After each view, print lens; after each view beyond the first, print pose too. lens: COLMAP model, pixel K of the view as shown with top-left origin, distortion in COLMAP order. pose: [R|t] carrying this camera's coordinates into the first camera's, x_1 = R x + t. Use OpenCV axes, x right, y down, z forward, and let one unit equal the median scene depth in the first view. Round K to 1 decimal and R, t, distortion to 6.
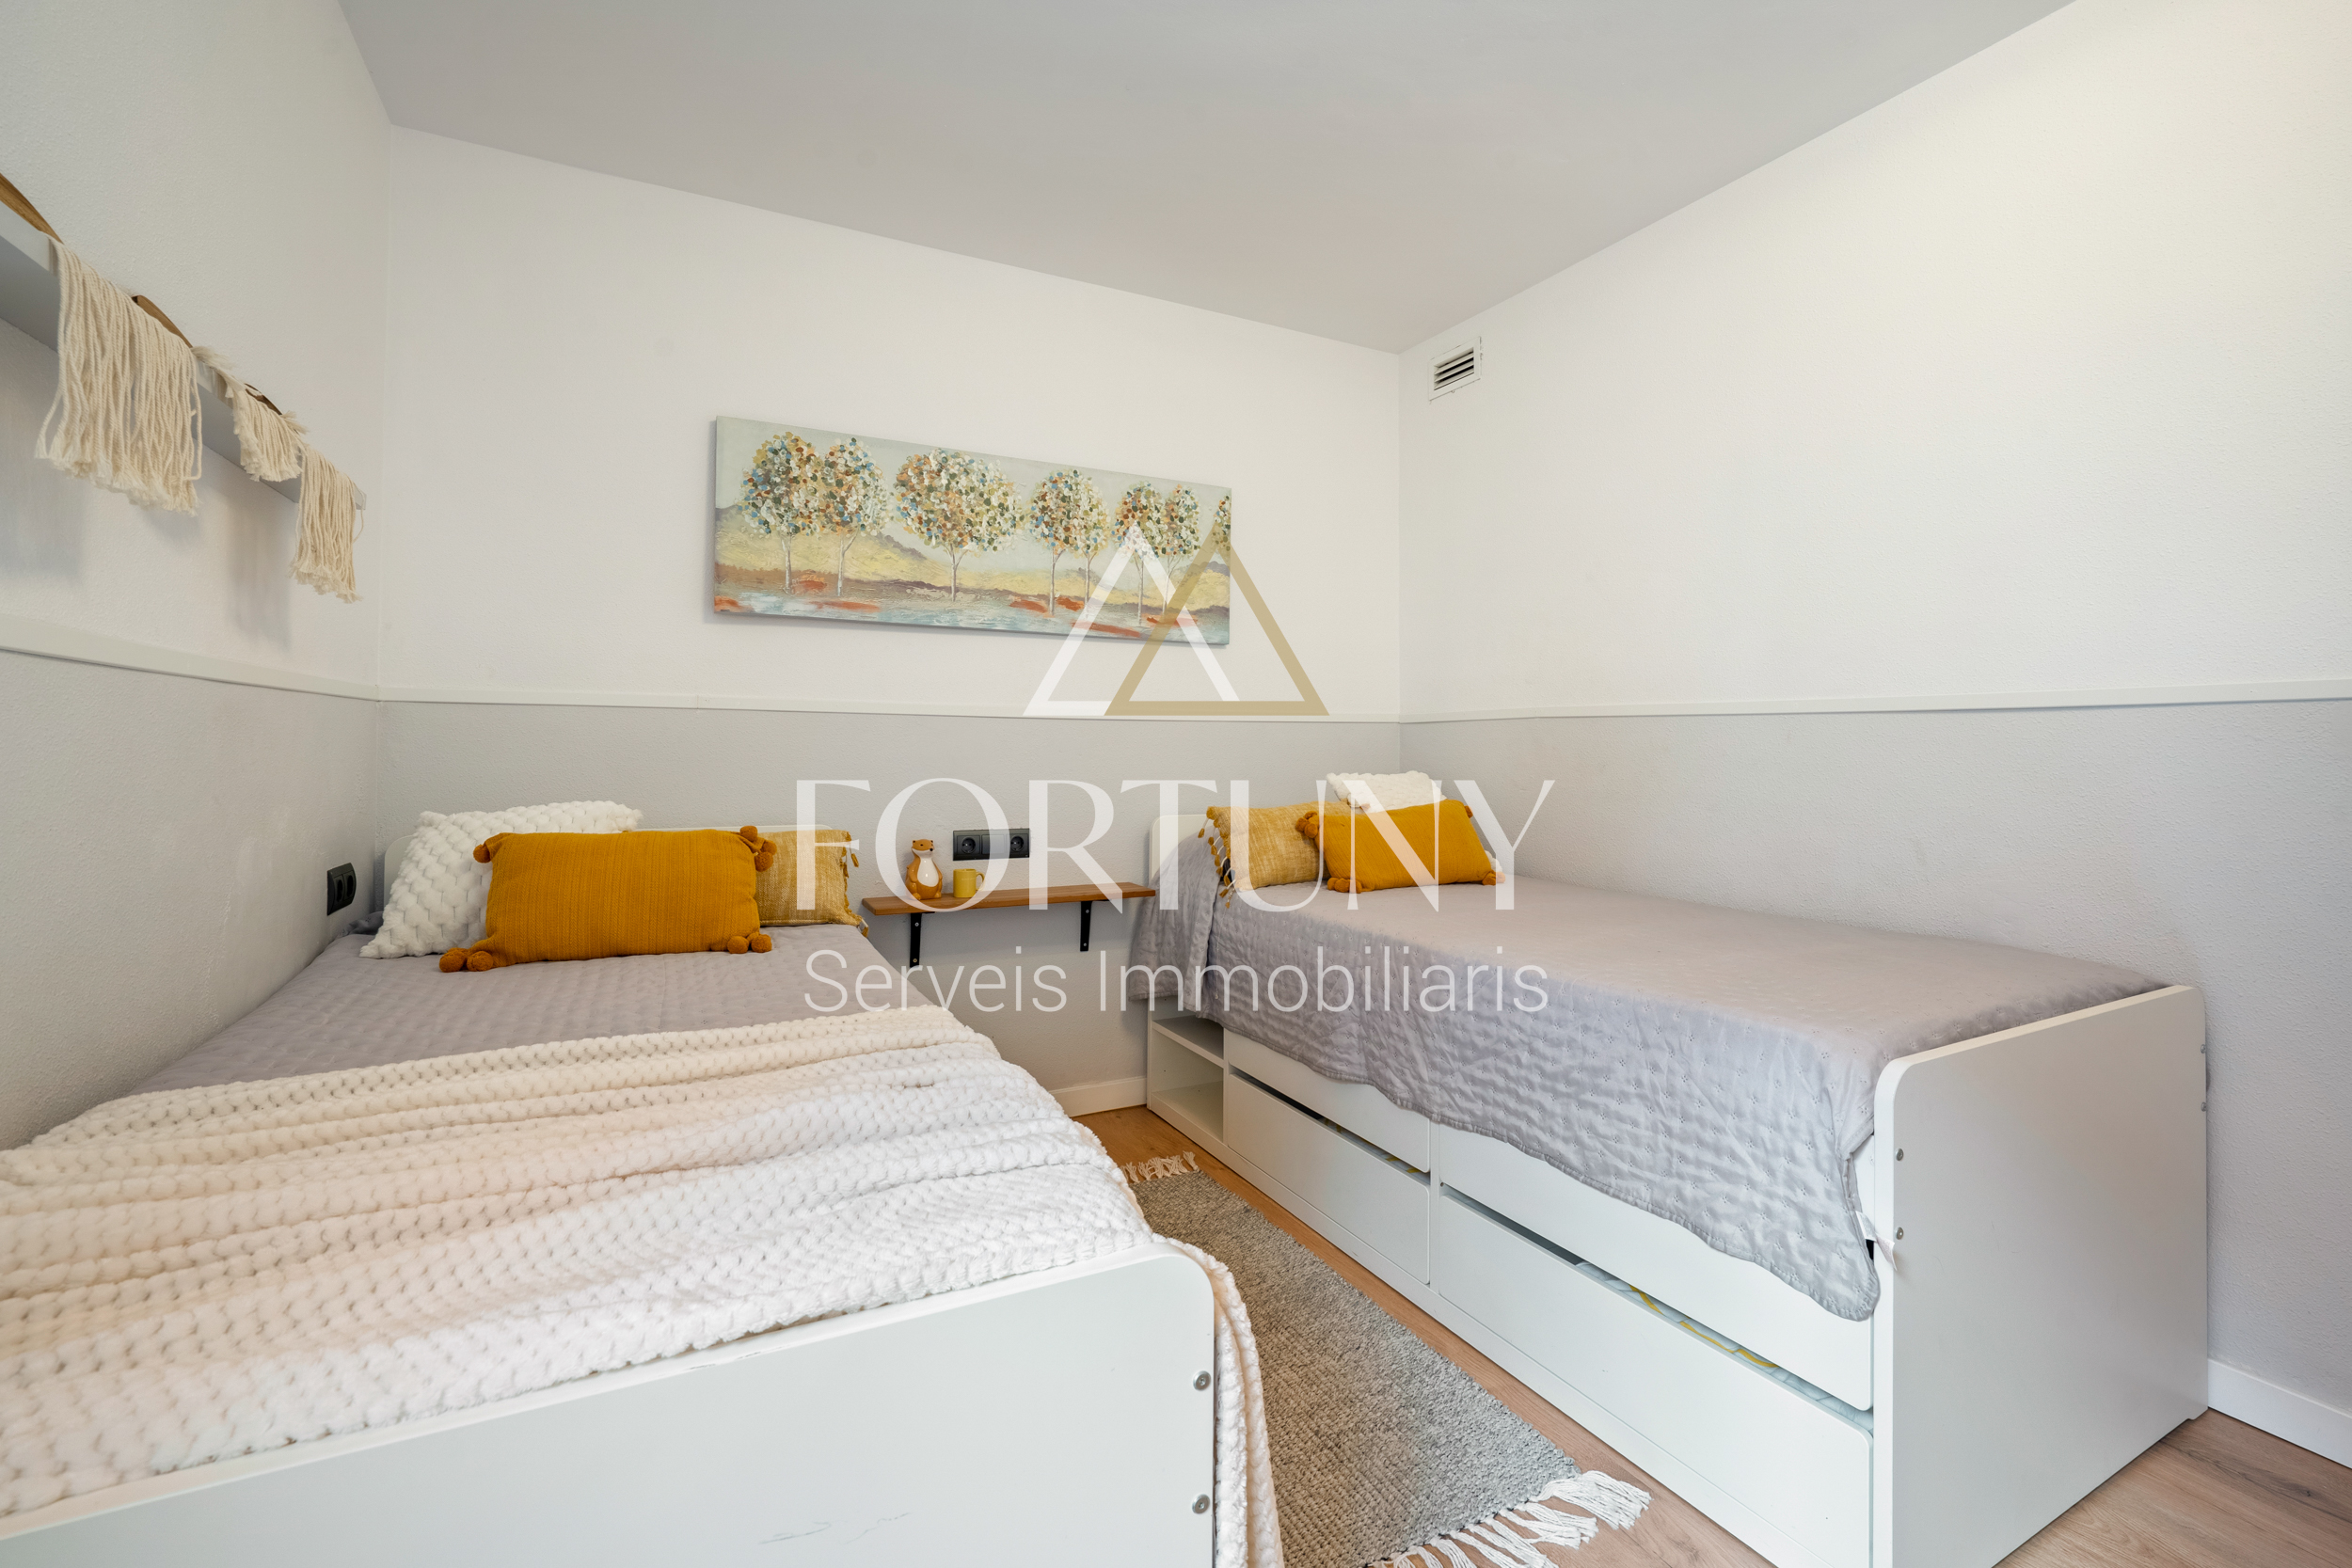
lens RADIAL K [[978.8, 0, 1173.7], [0, 978.8, 750.6], [0, 0, 1]] dist [-0.009625, 0.000001]
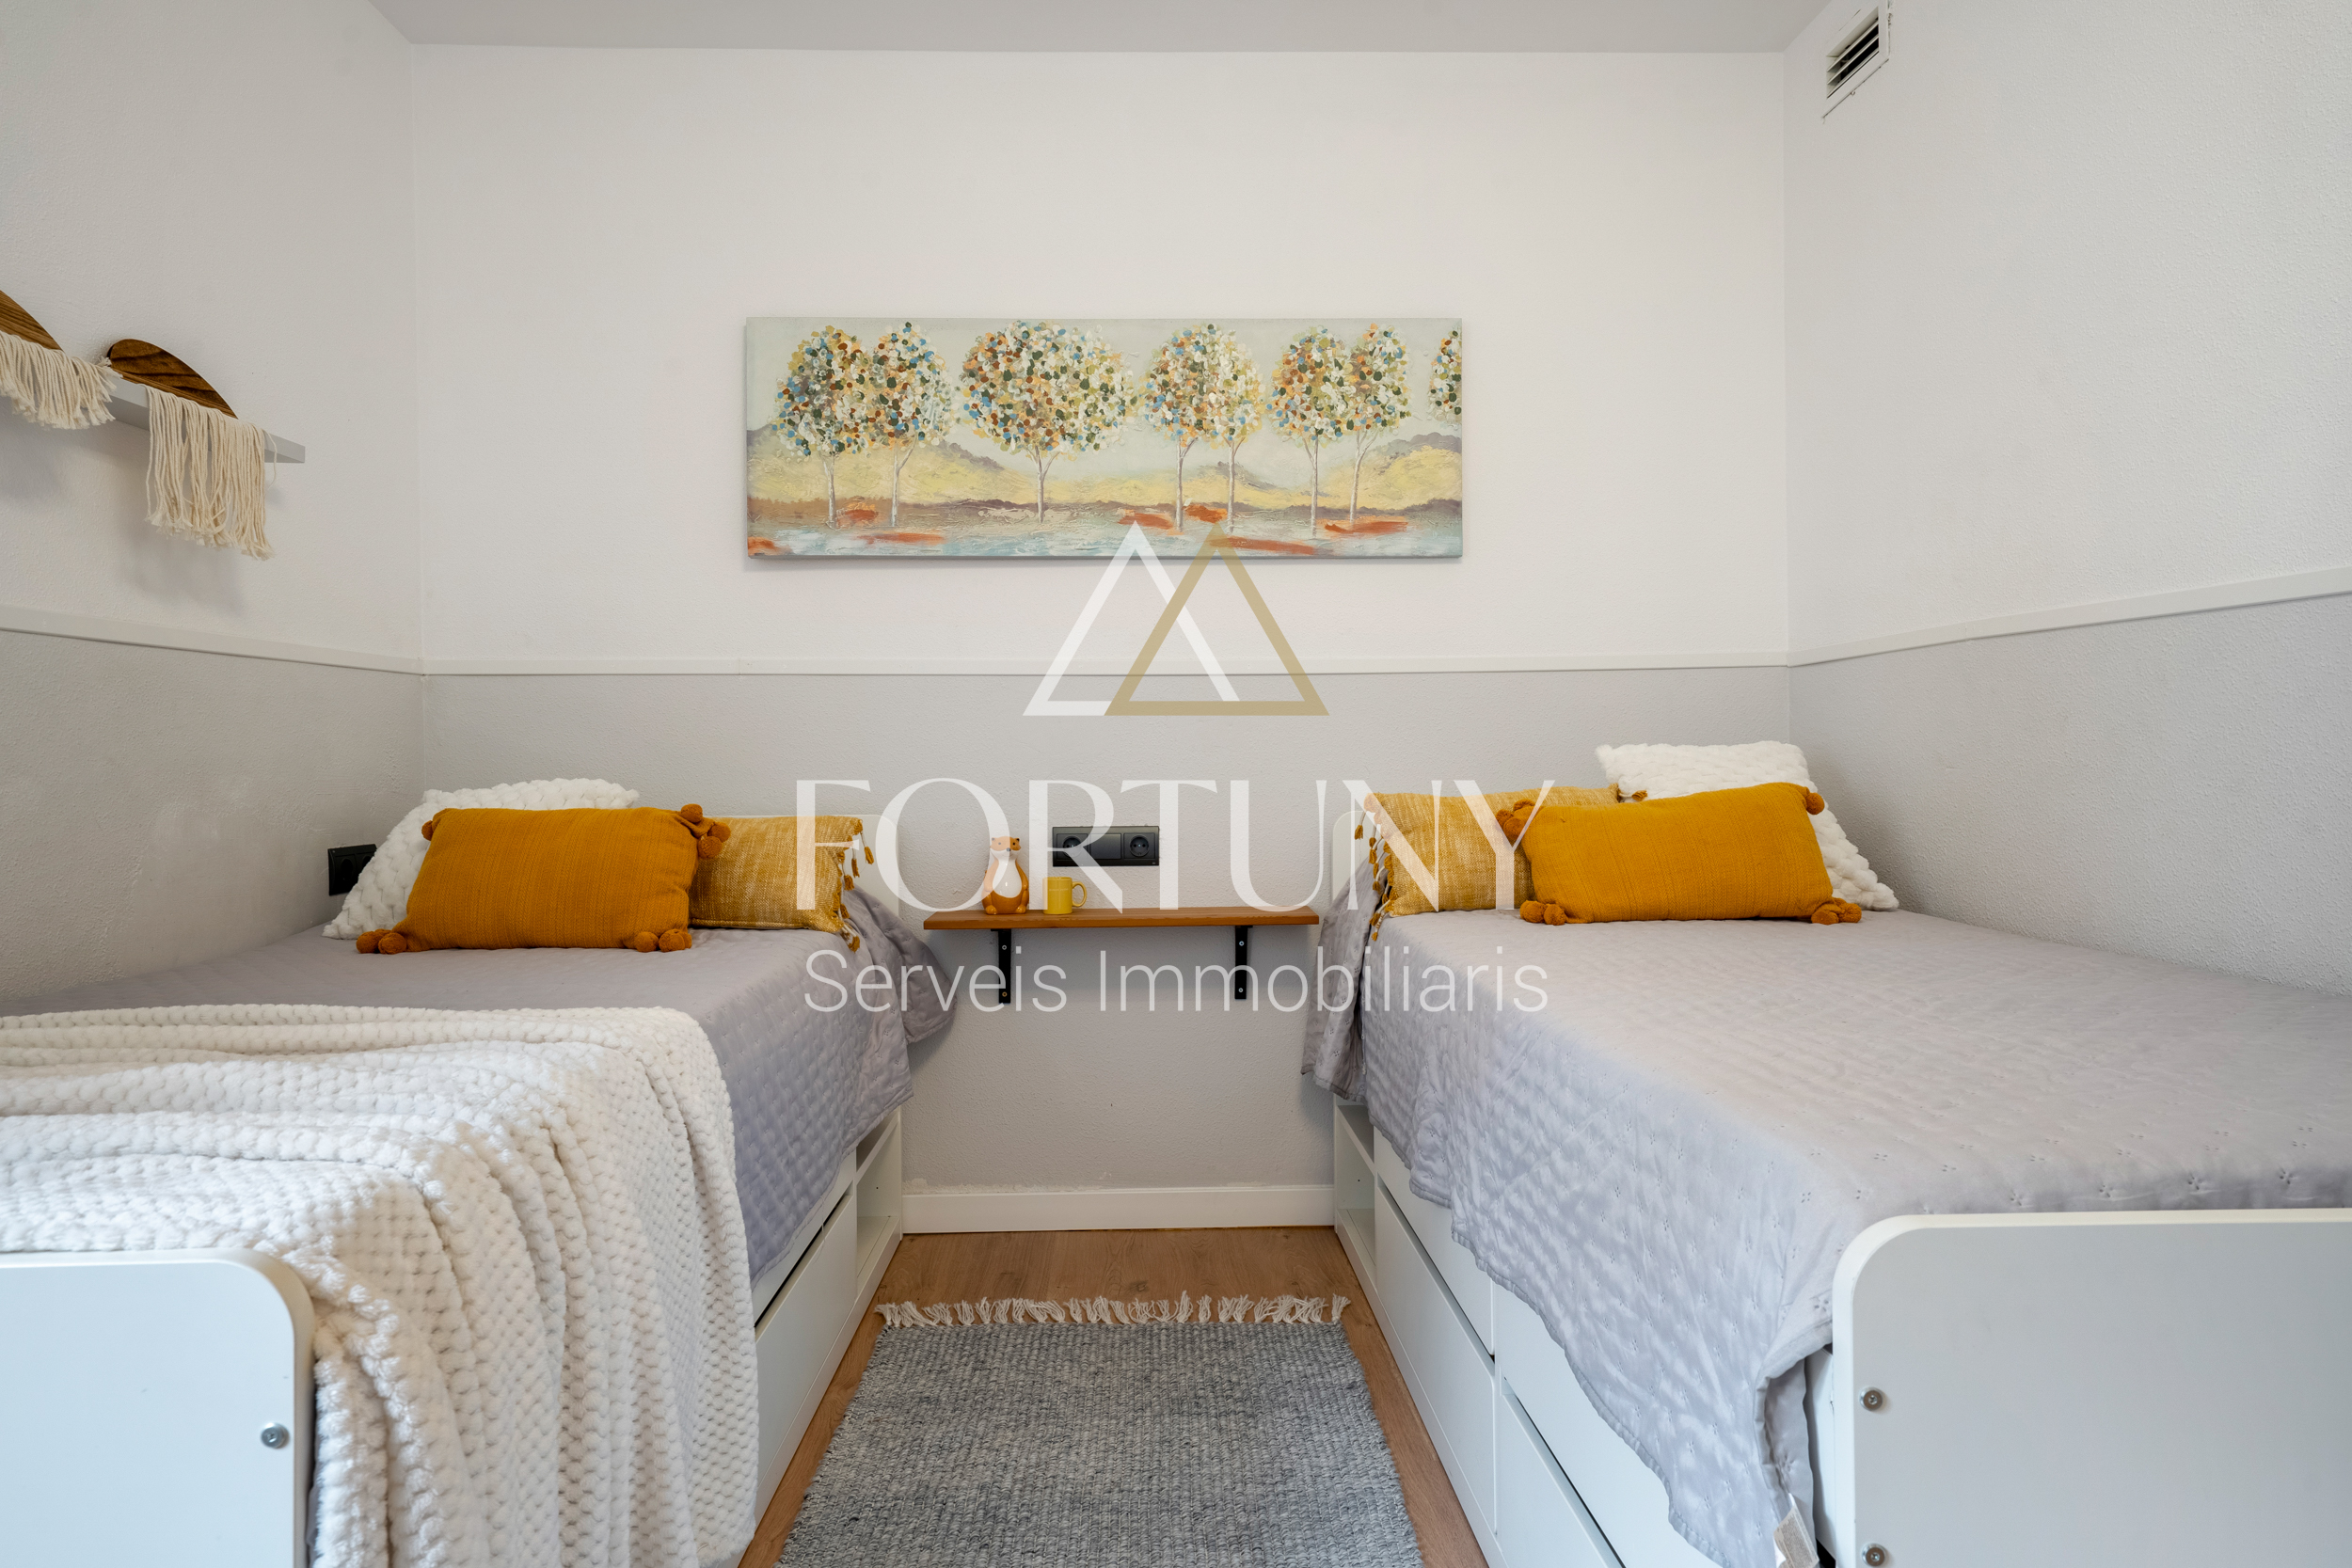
lens RADIAL K [[1357.0, 0, 1176.0], [0, 1357.0, 784.0], [0, 0, 1]] dist [0.015164, -0.001008]
pose [[0.907277, -0.005711, -0.420494, 0.315453], [0.013080, 0.999807, 0.014643, 0.035787], [0.420330, -0.018785, 0.907177, 0.092335]]
